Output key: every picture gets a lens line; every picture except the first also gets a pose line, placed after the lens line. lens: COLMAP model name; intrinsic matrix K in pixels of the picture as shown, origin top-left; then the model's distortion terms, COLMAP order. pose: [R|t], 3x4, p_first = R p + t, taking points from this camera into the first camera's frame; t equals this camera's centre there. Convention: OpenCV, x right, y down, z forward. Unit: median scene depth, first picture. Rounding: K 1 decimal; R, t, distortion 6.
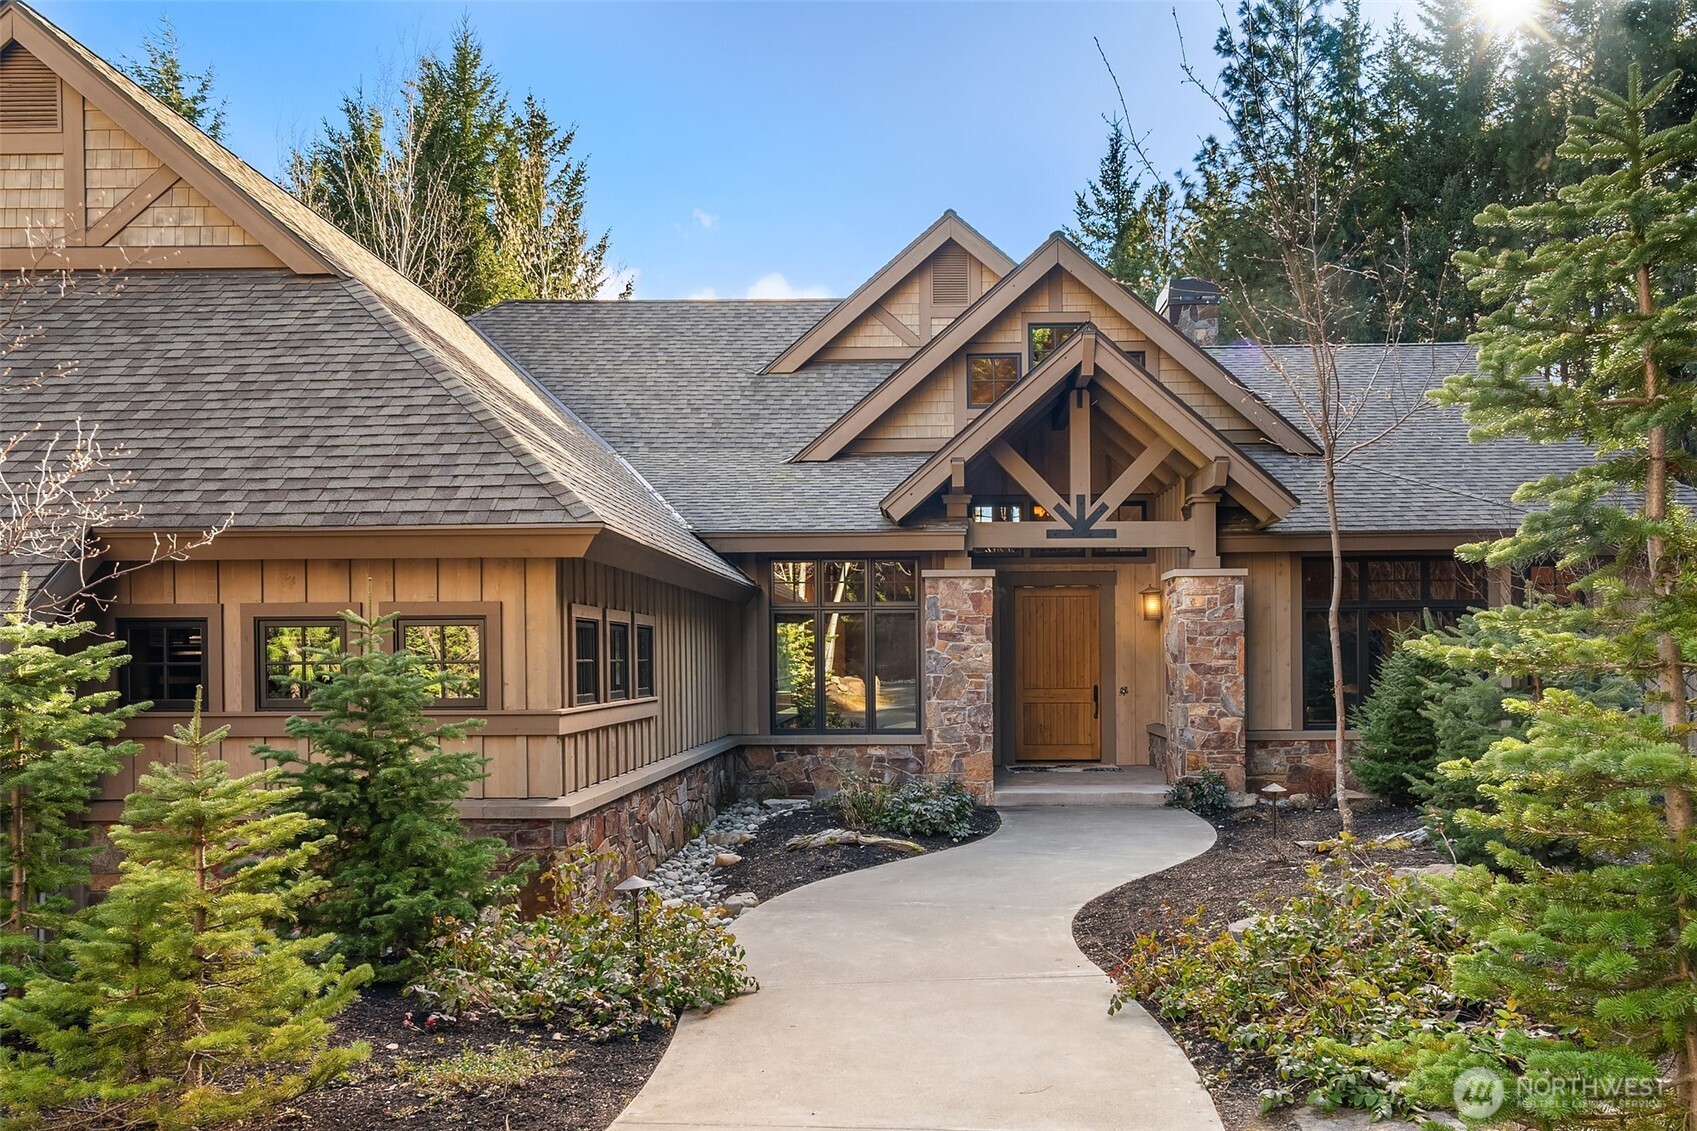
lens RADIAL K [[1281.4, 0, 900.0], [0, 1281.4, 564.4], [0, 0, 1]] dist [0.075890, -0.000549]
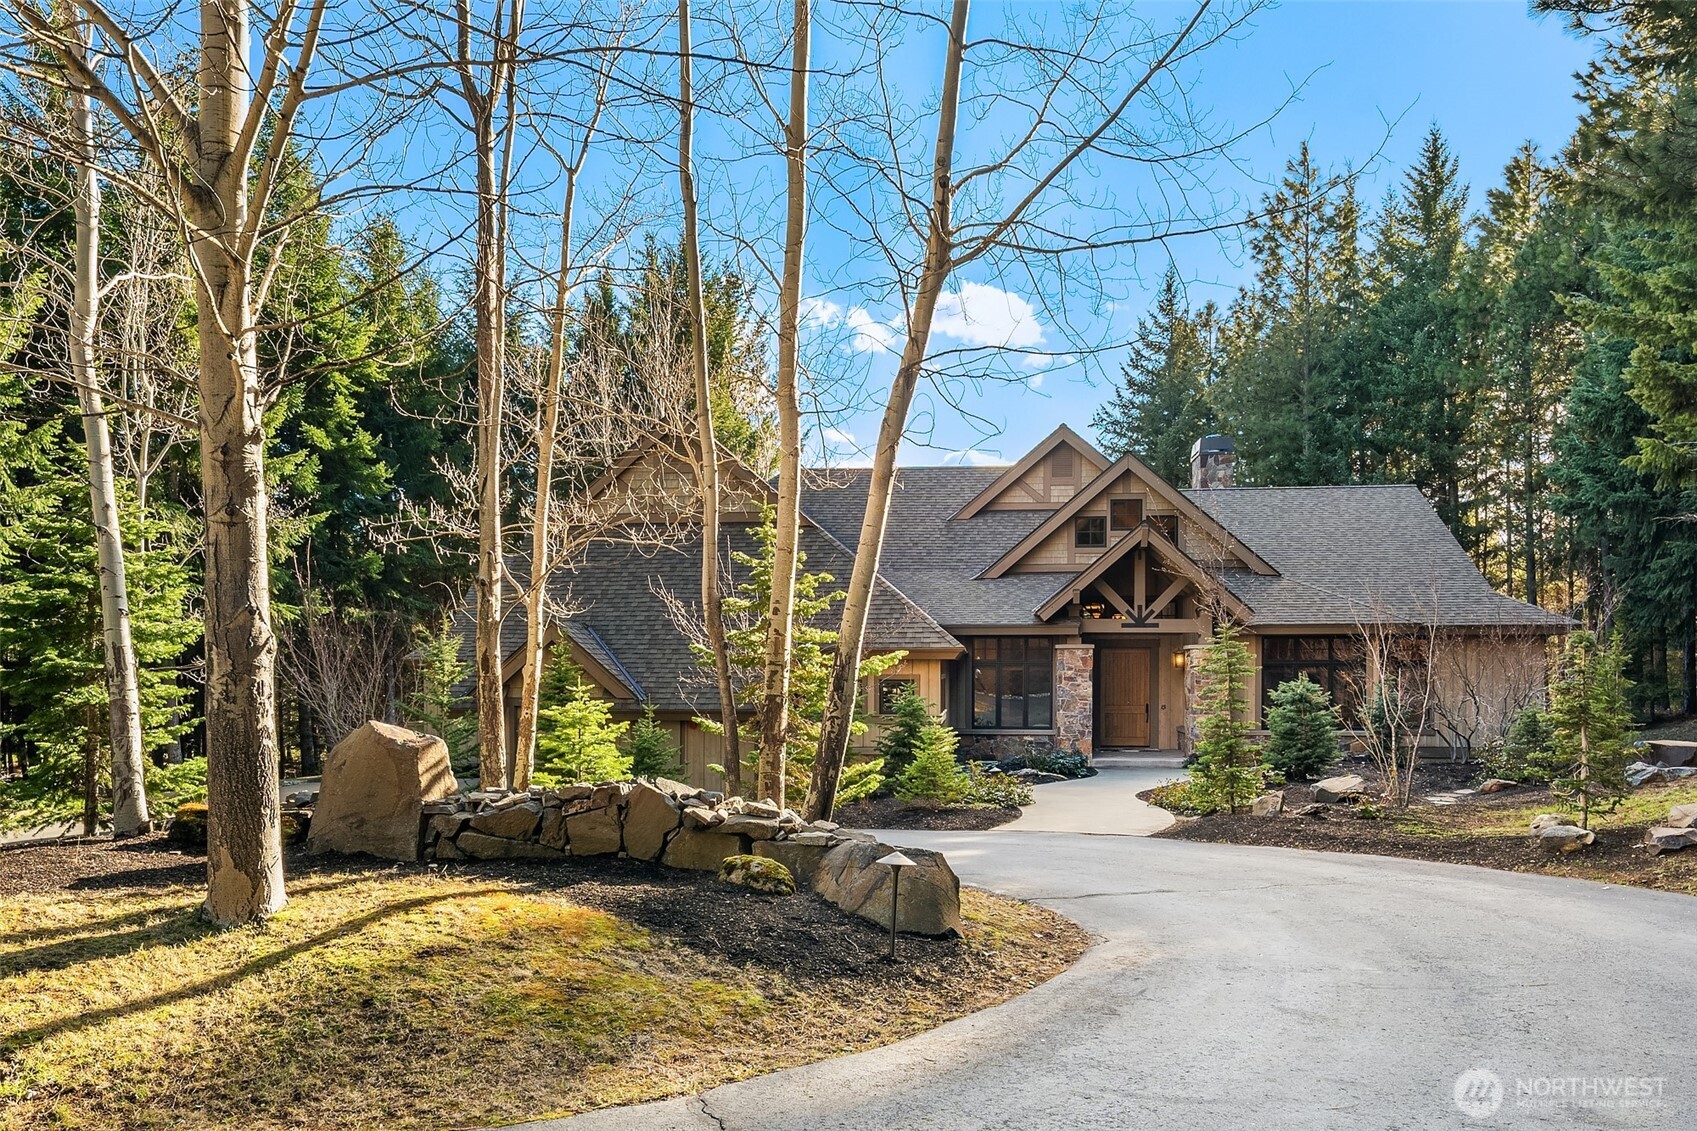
lens RADIAL K [[1352.9, 0, 808.7], [0, 1352.9, 626.1], [0, 0, 1]] dist [-0.004186, -0.000776]
pose [[0.994951, 0.004653, -0.100253, -0.145731], [-0.000260, 0.999041, 0.043788, -0.110207], [0.100360, -0.043541, 0.993998, -1.038156]]
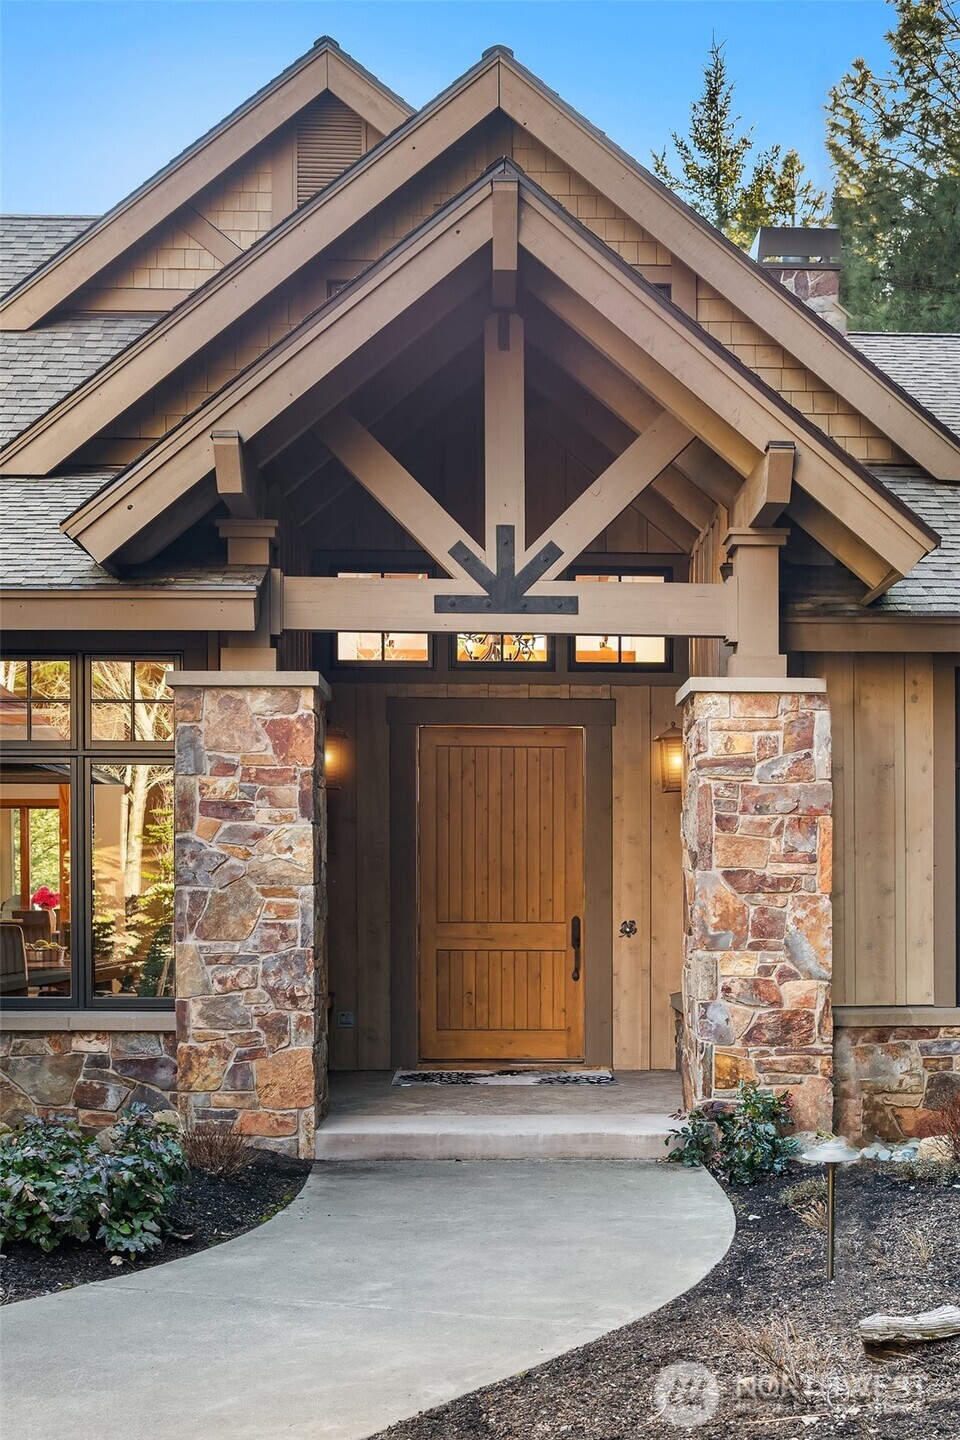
lens RADIAL K [[1806.0, 0, 480.0], [0, 1806.0, 720.0], [0, 0, 1]] dist [-0.001367, 0.030924]
pose [[0.999918, 0.009925, 0.008117, 0.126160], [-0.009737, 0.999690, -0.022898, 0.036155], [-0.008342, 0.022817, 0.999705, 0.308615]]
